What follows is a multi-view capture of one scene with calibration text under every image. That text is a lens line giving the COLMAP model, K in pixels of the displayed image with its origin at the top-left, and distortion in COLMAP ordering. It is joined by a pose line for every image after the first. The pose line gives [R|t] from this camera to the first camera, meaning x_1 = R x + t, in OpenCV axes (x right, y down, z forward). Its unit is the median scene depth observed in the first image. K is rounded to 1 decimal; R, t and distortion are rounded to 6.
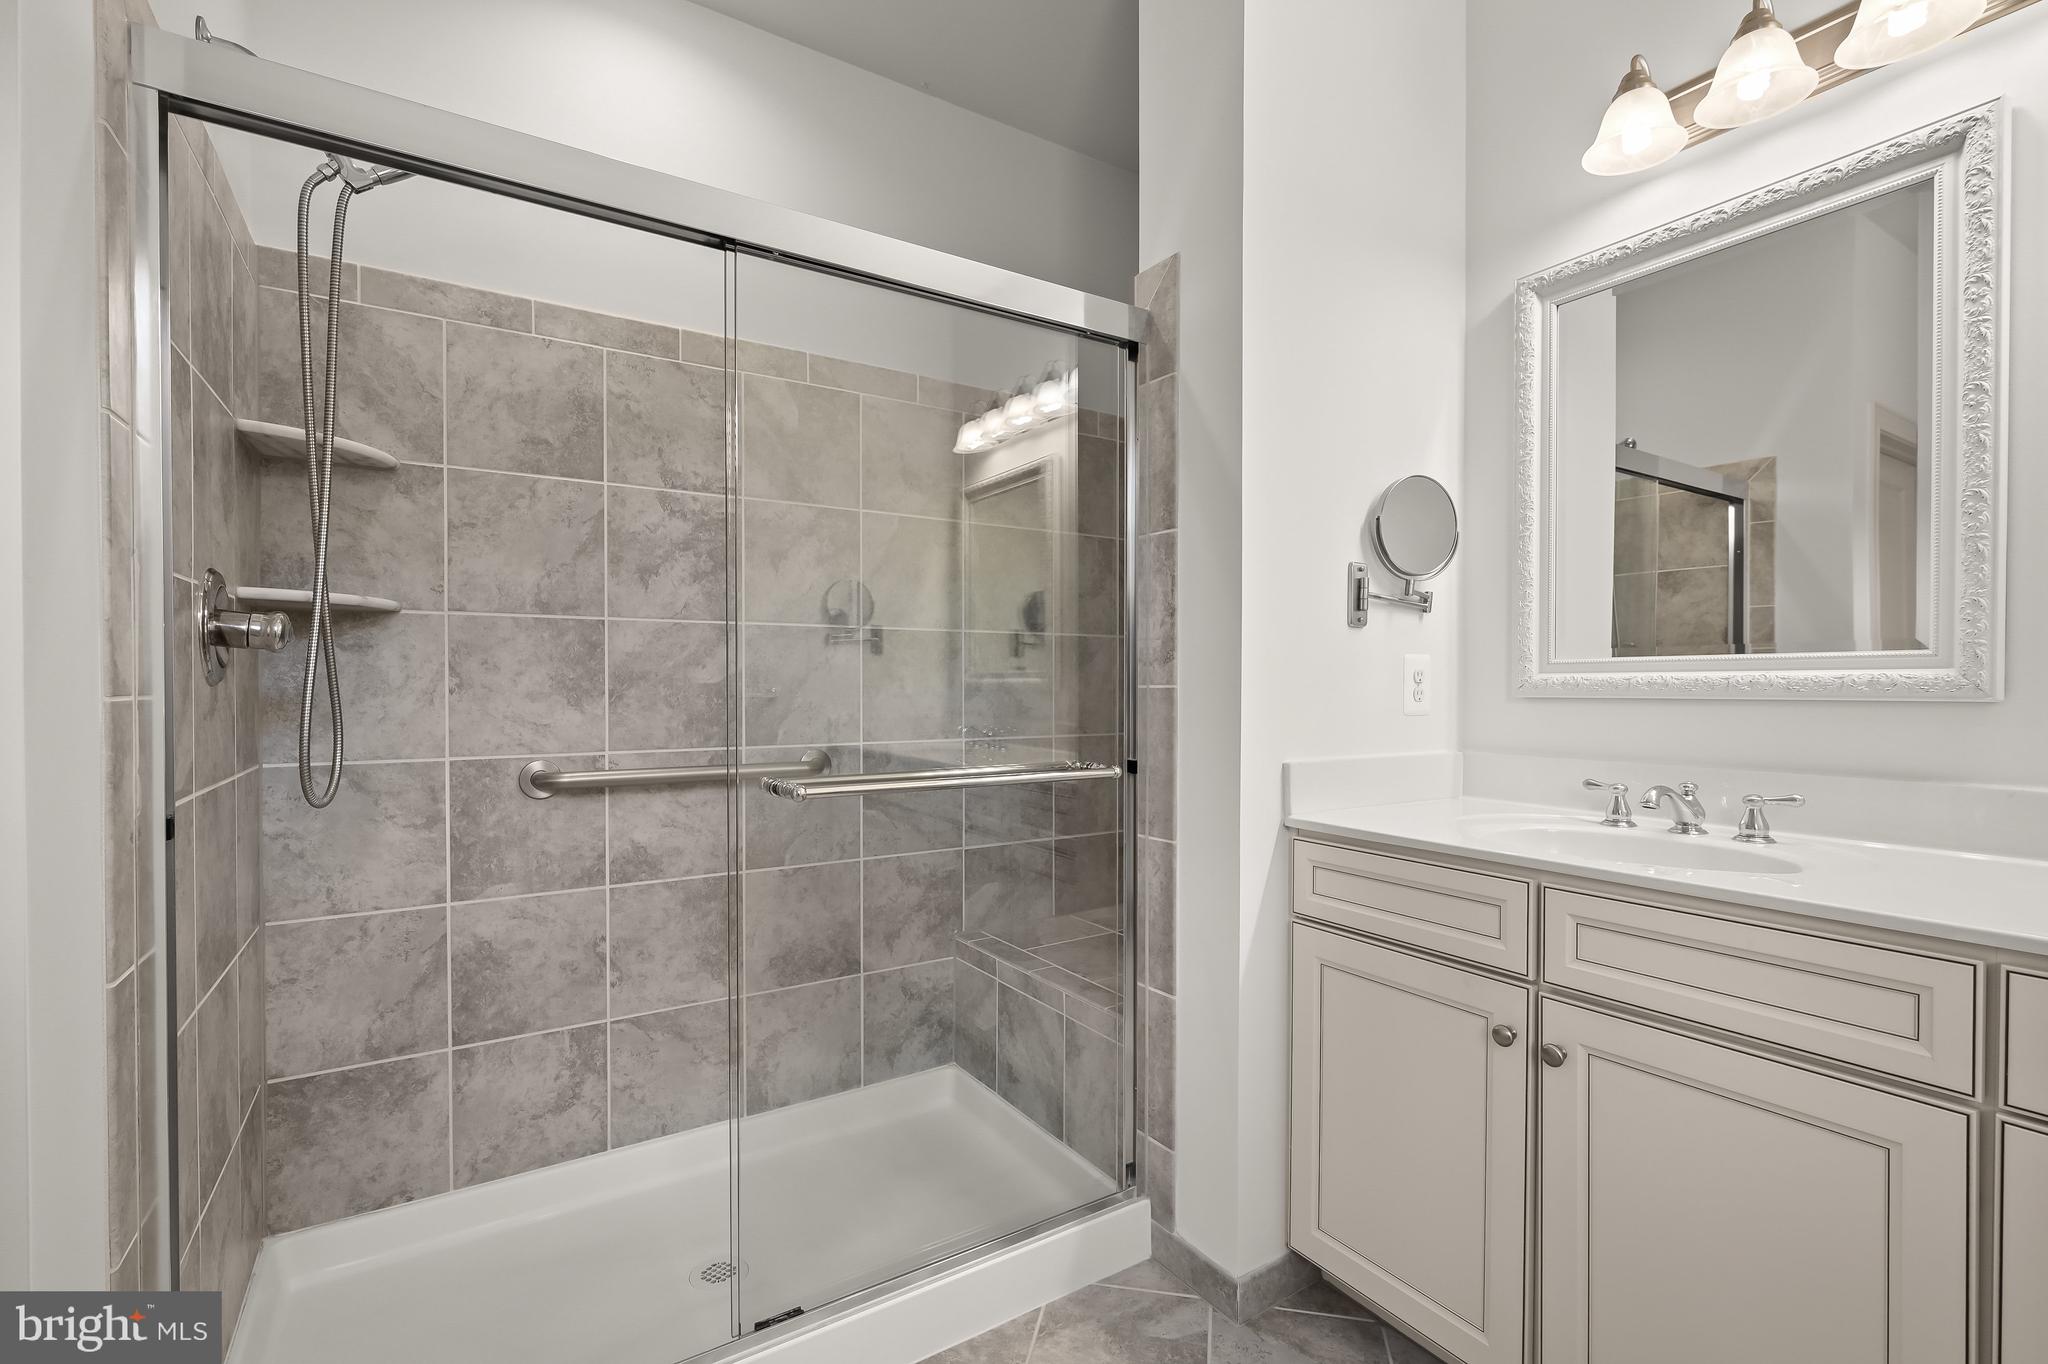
lens RADIAL K [[917.2, 0, 1027.7], [0, 917.2, 694.5], [0, 0, 1]] dist [0.003725, -0.001266]
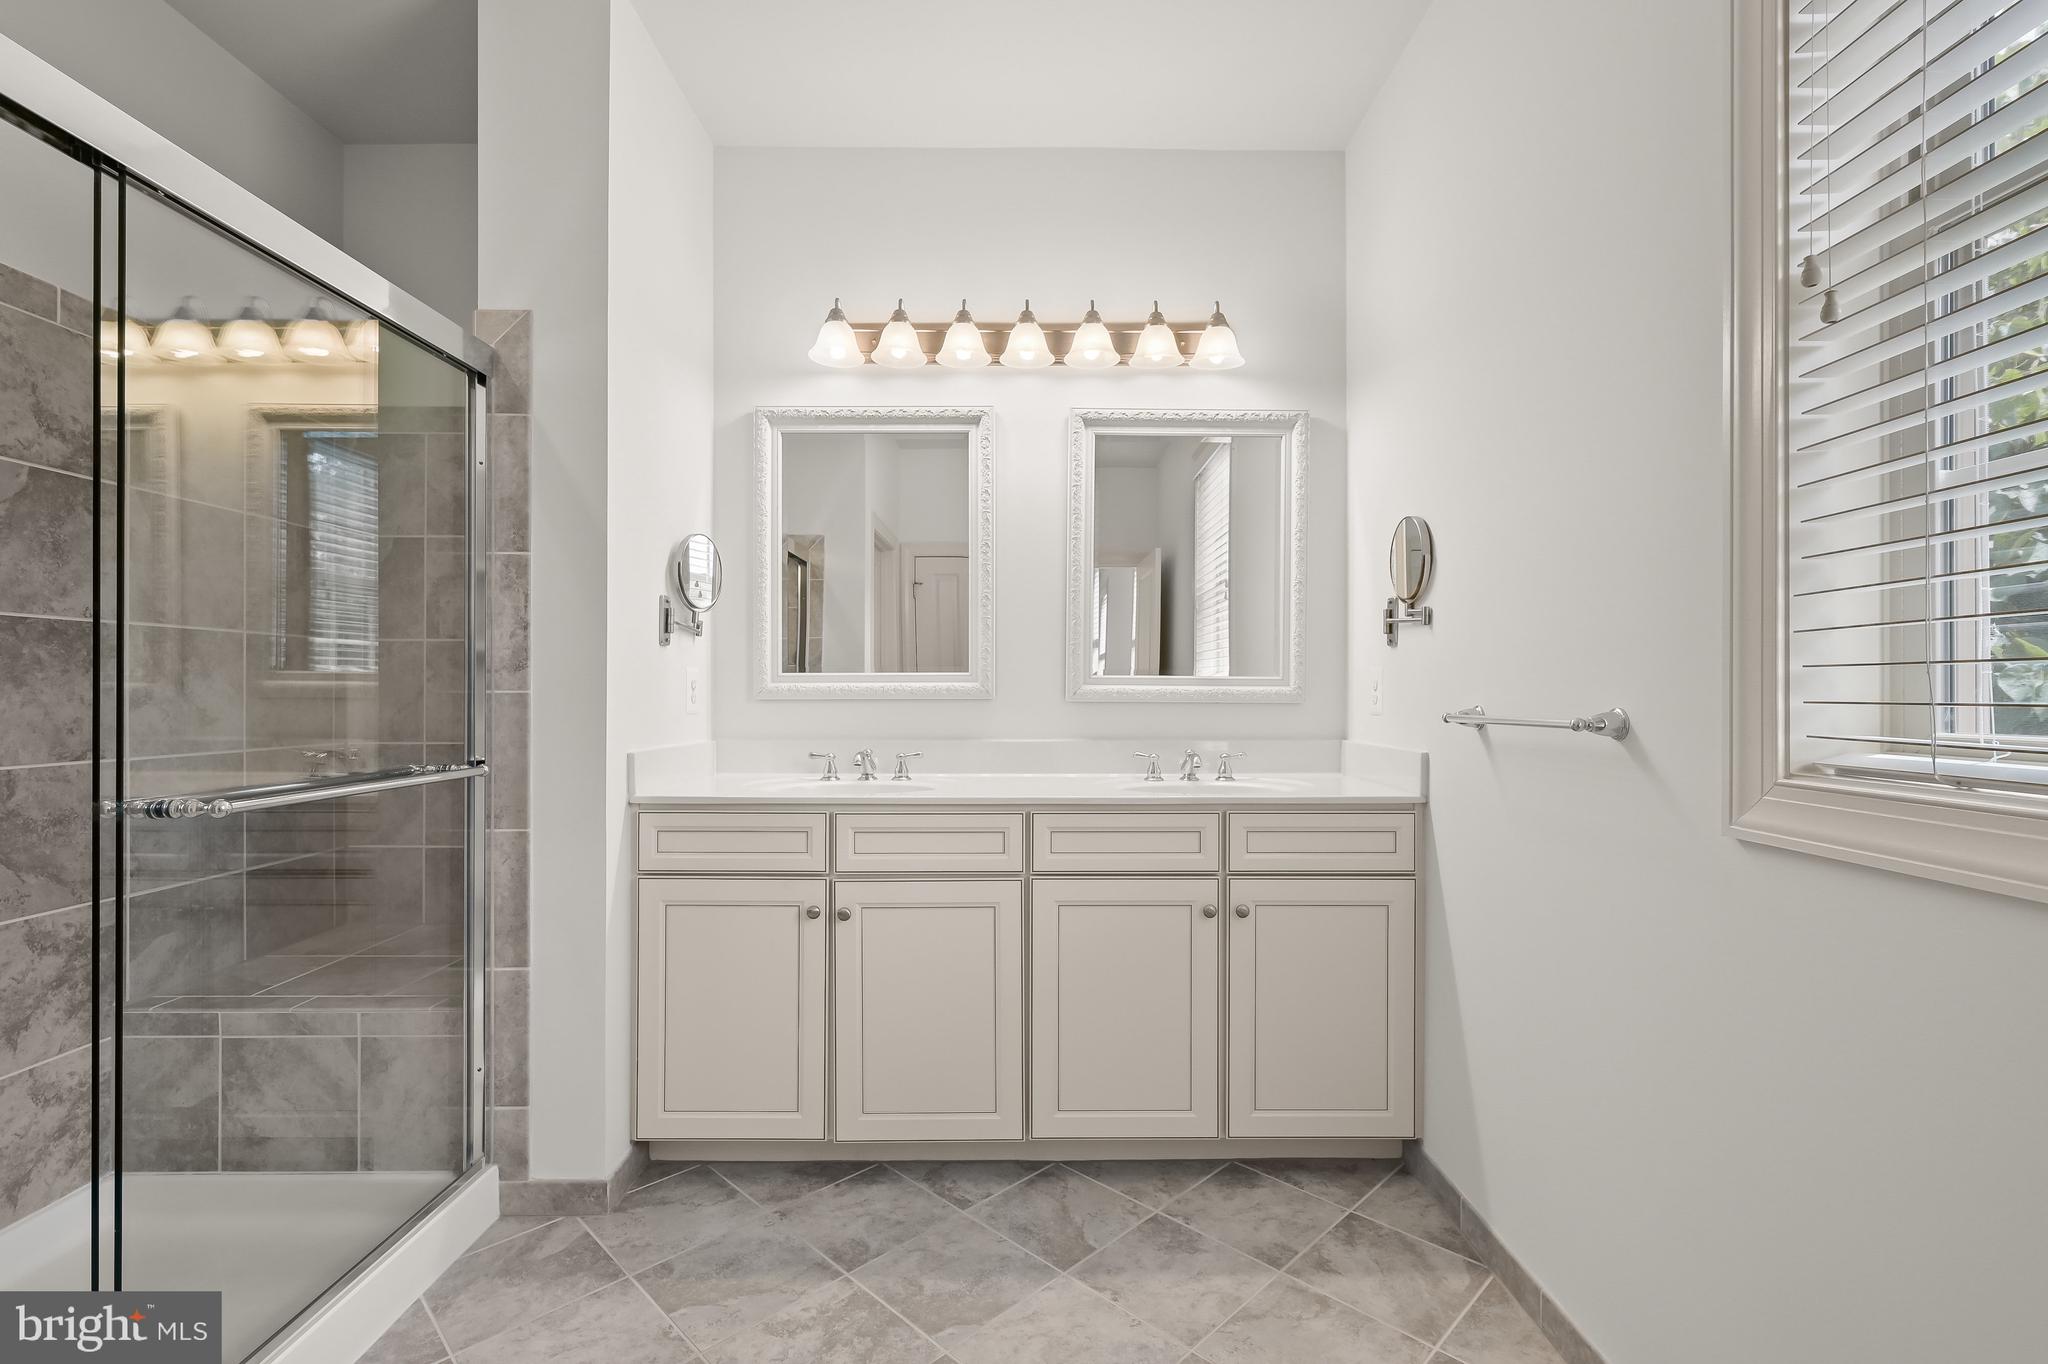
lens RADIAL K [[917.2, 0, 1028.7], [0, 917.2, 686.4], [0, 0, 1]] dist [0.003725, -0.001266]
pose [[0.545179, 0.004940, 0.838305, -0.593473], [0.009889, 0.999875, -0.012324, 0.006078], [-0.838261, 0.015009, 0.545062, -0.172388]]
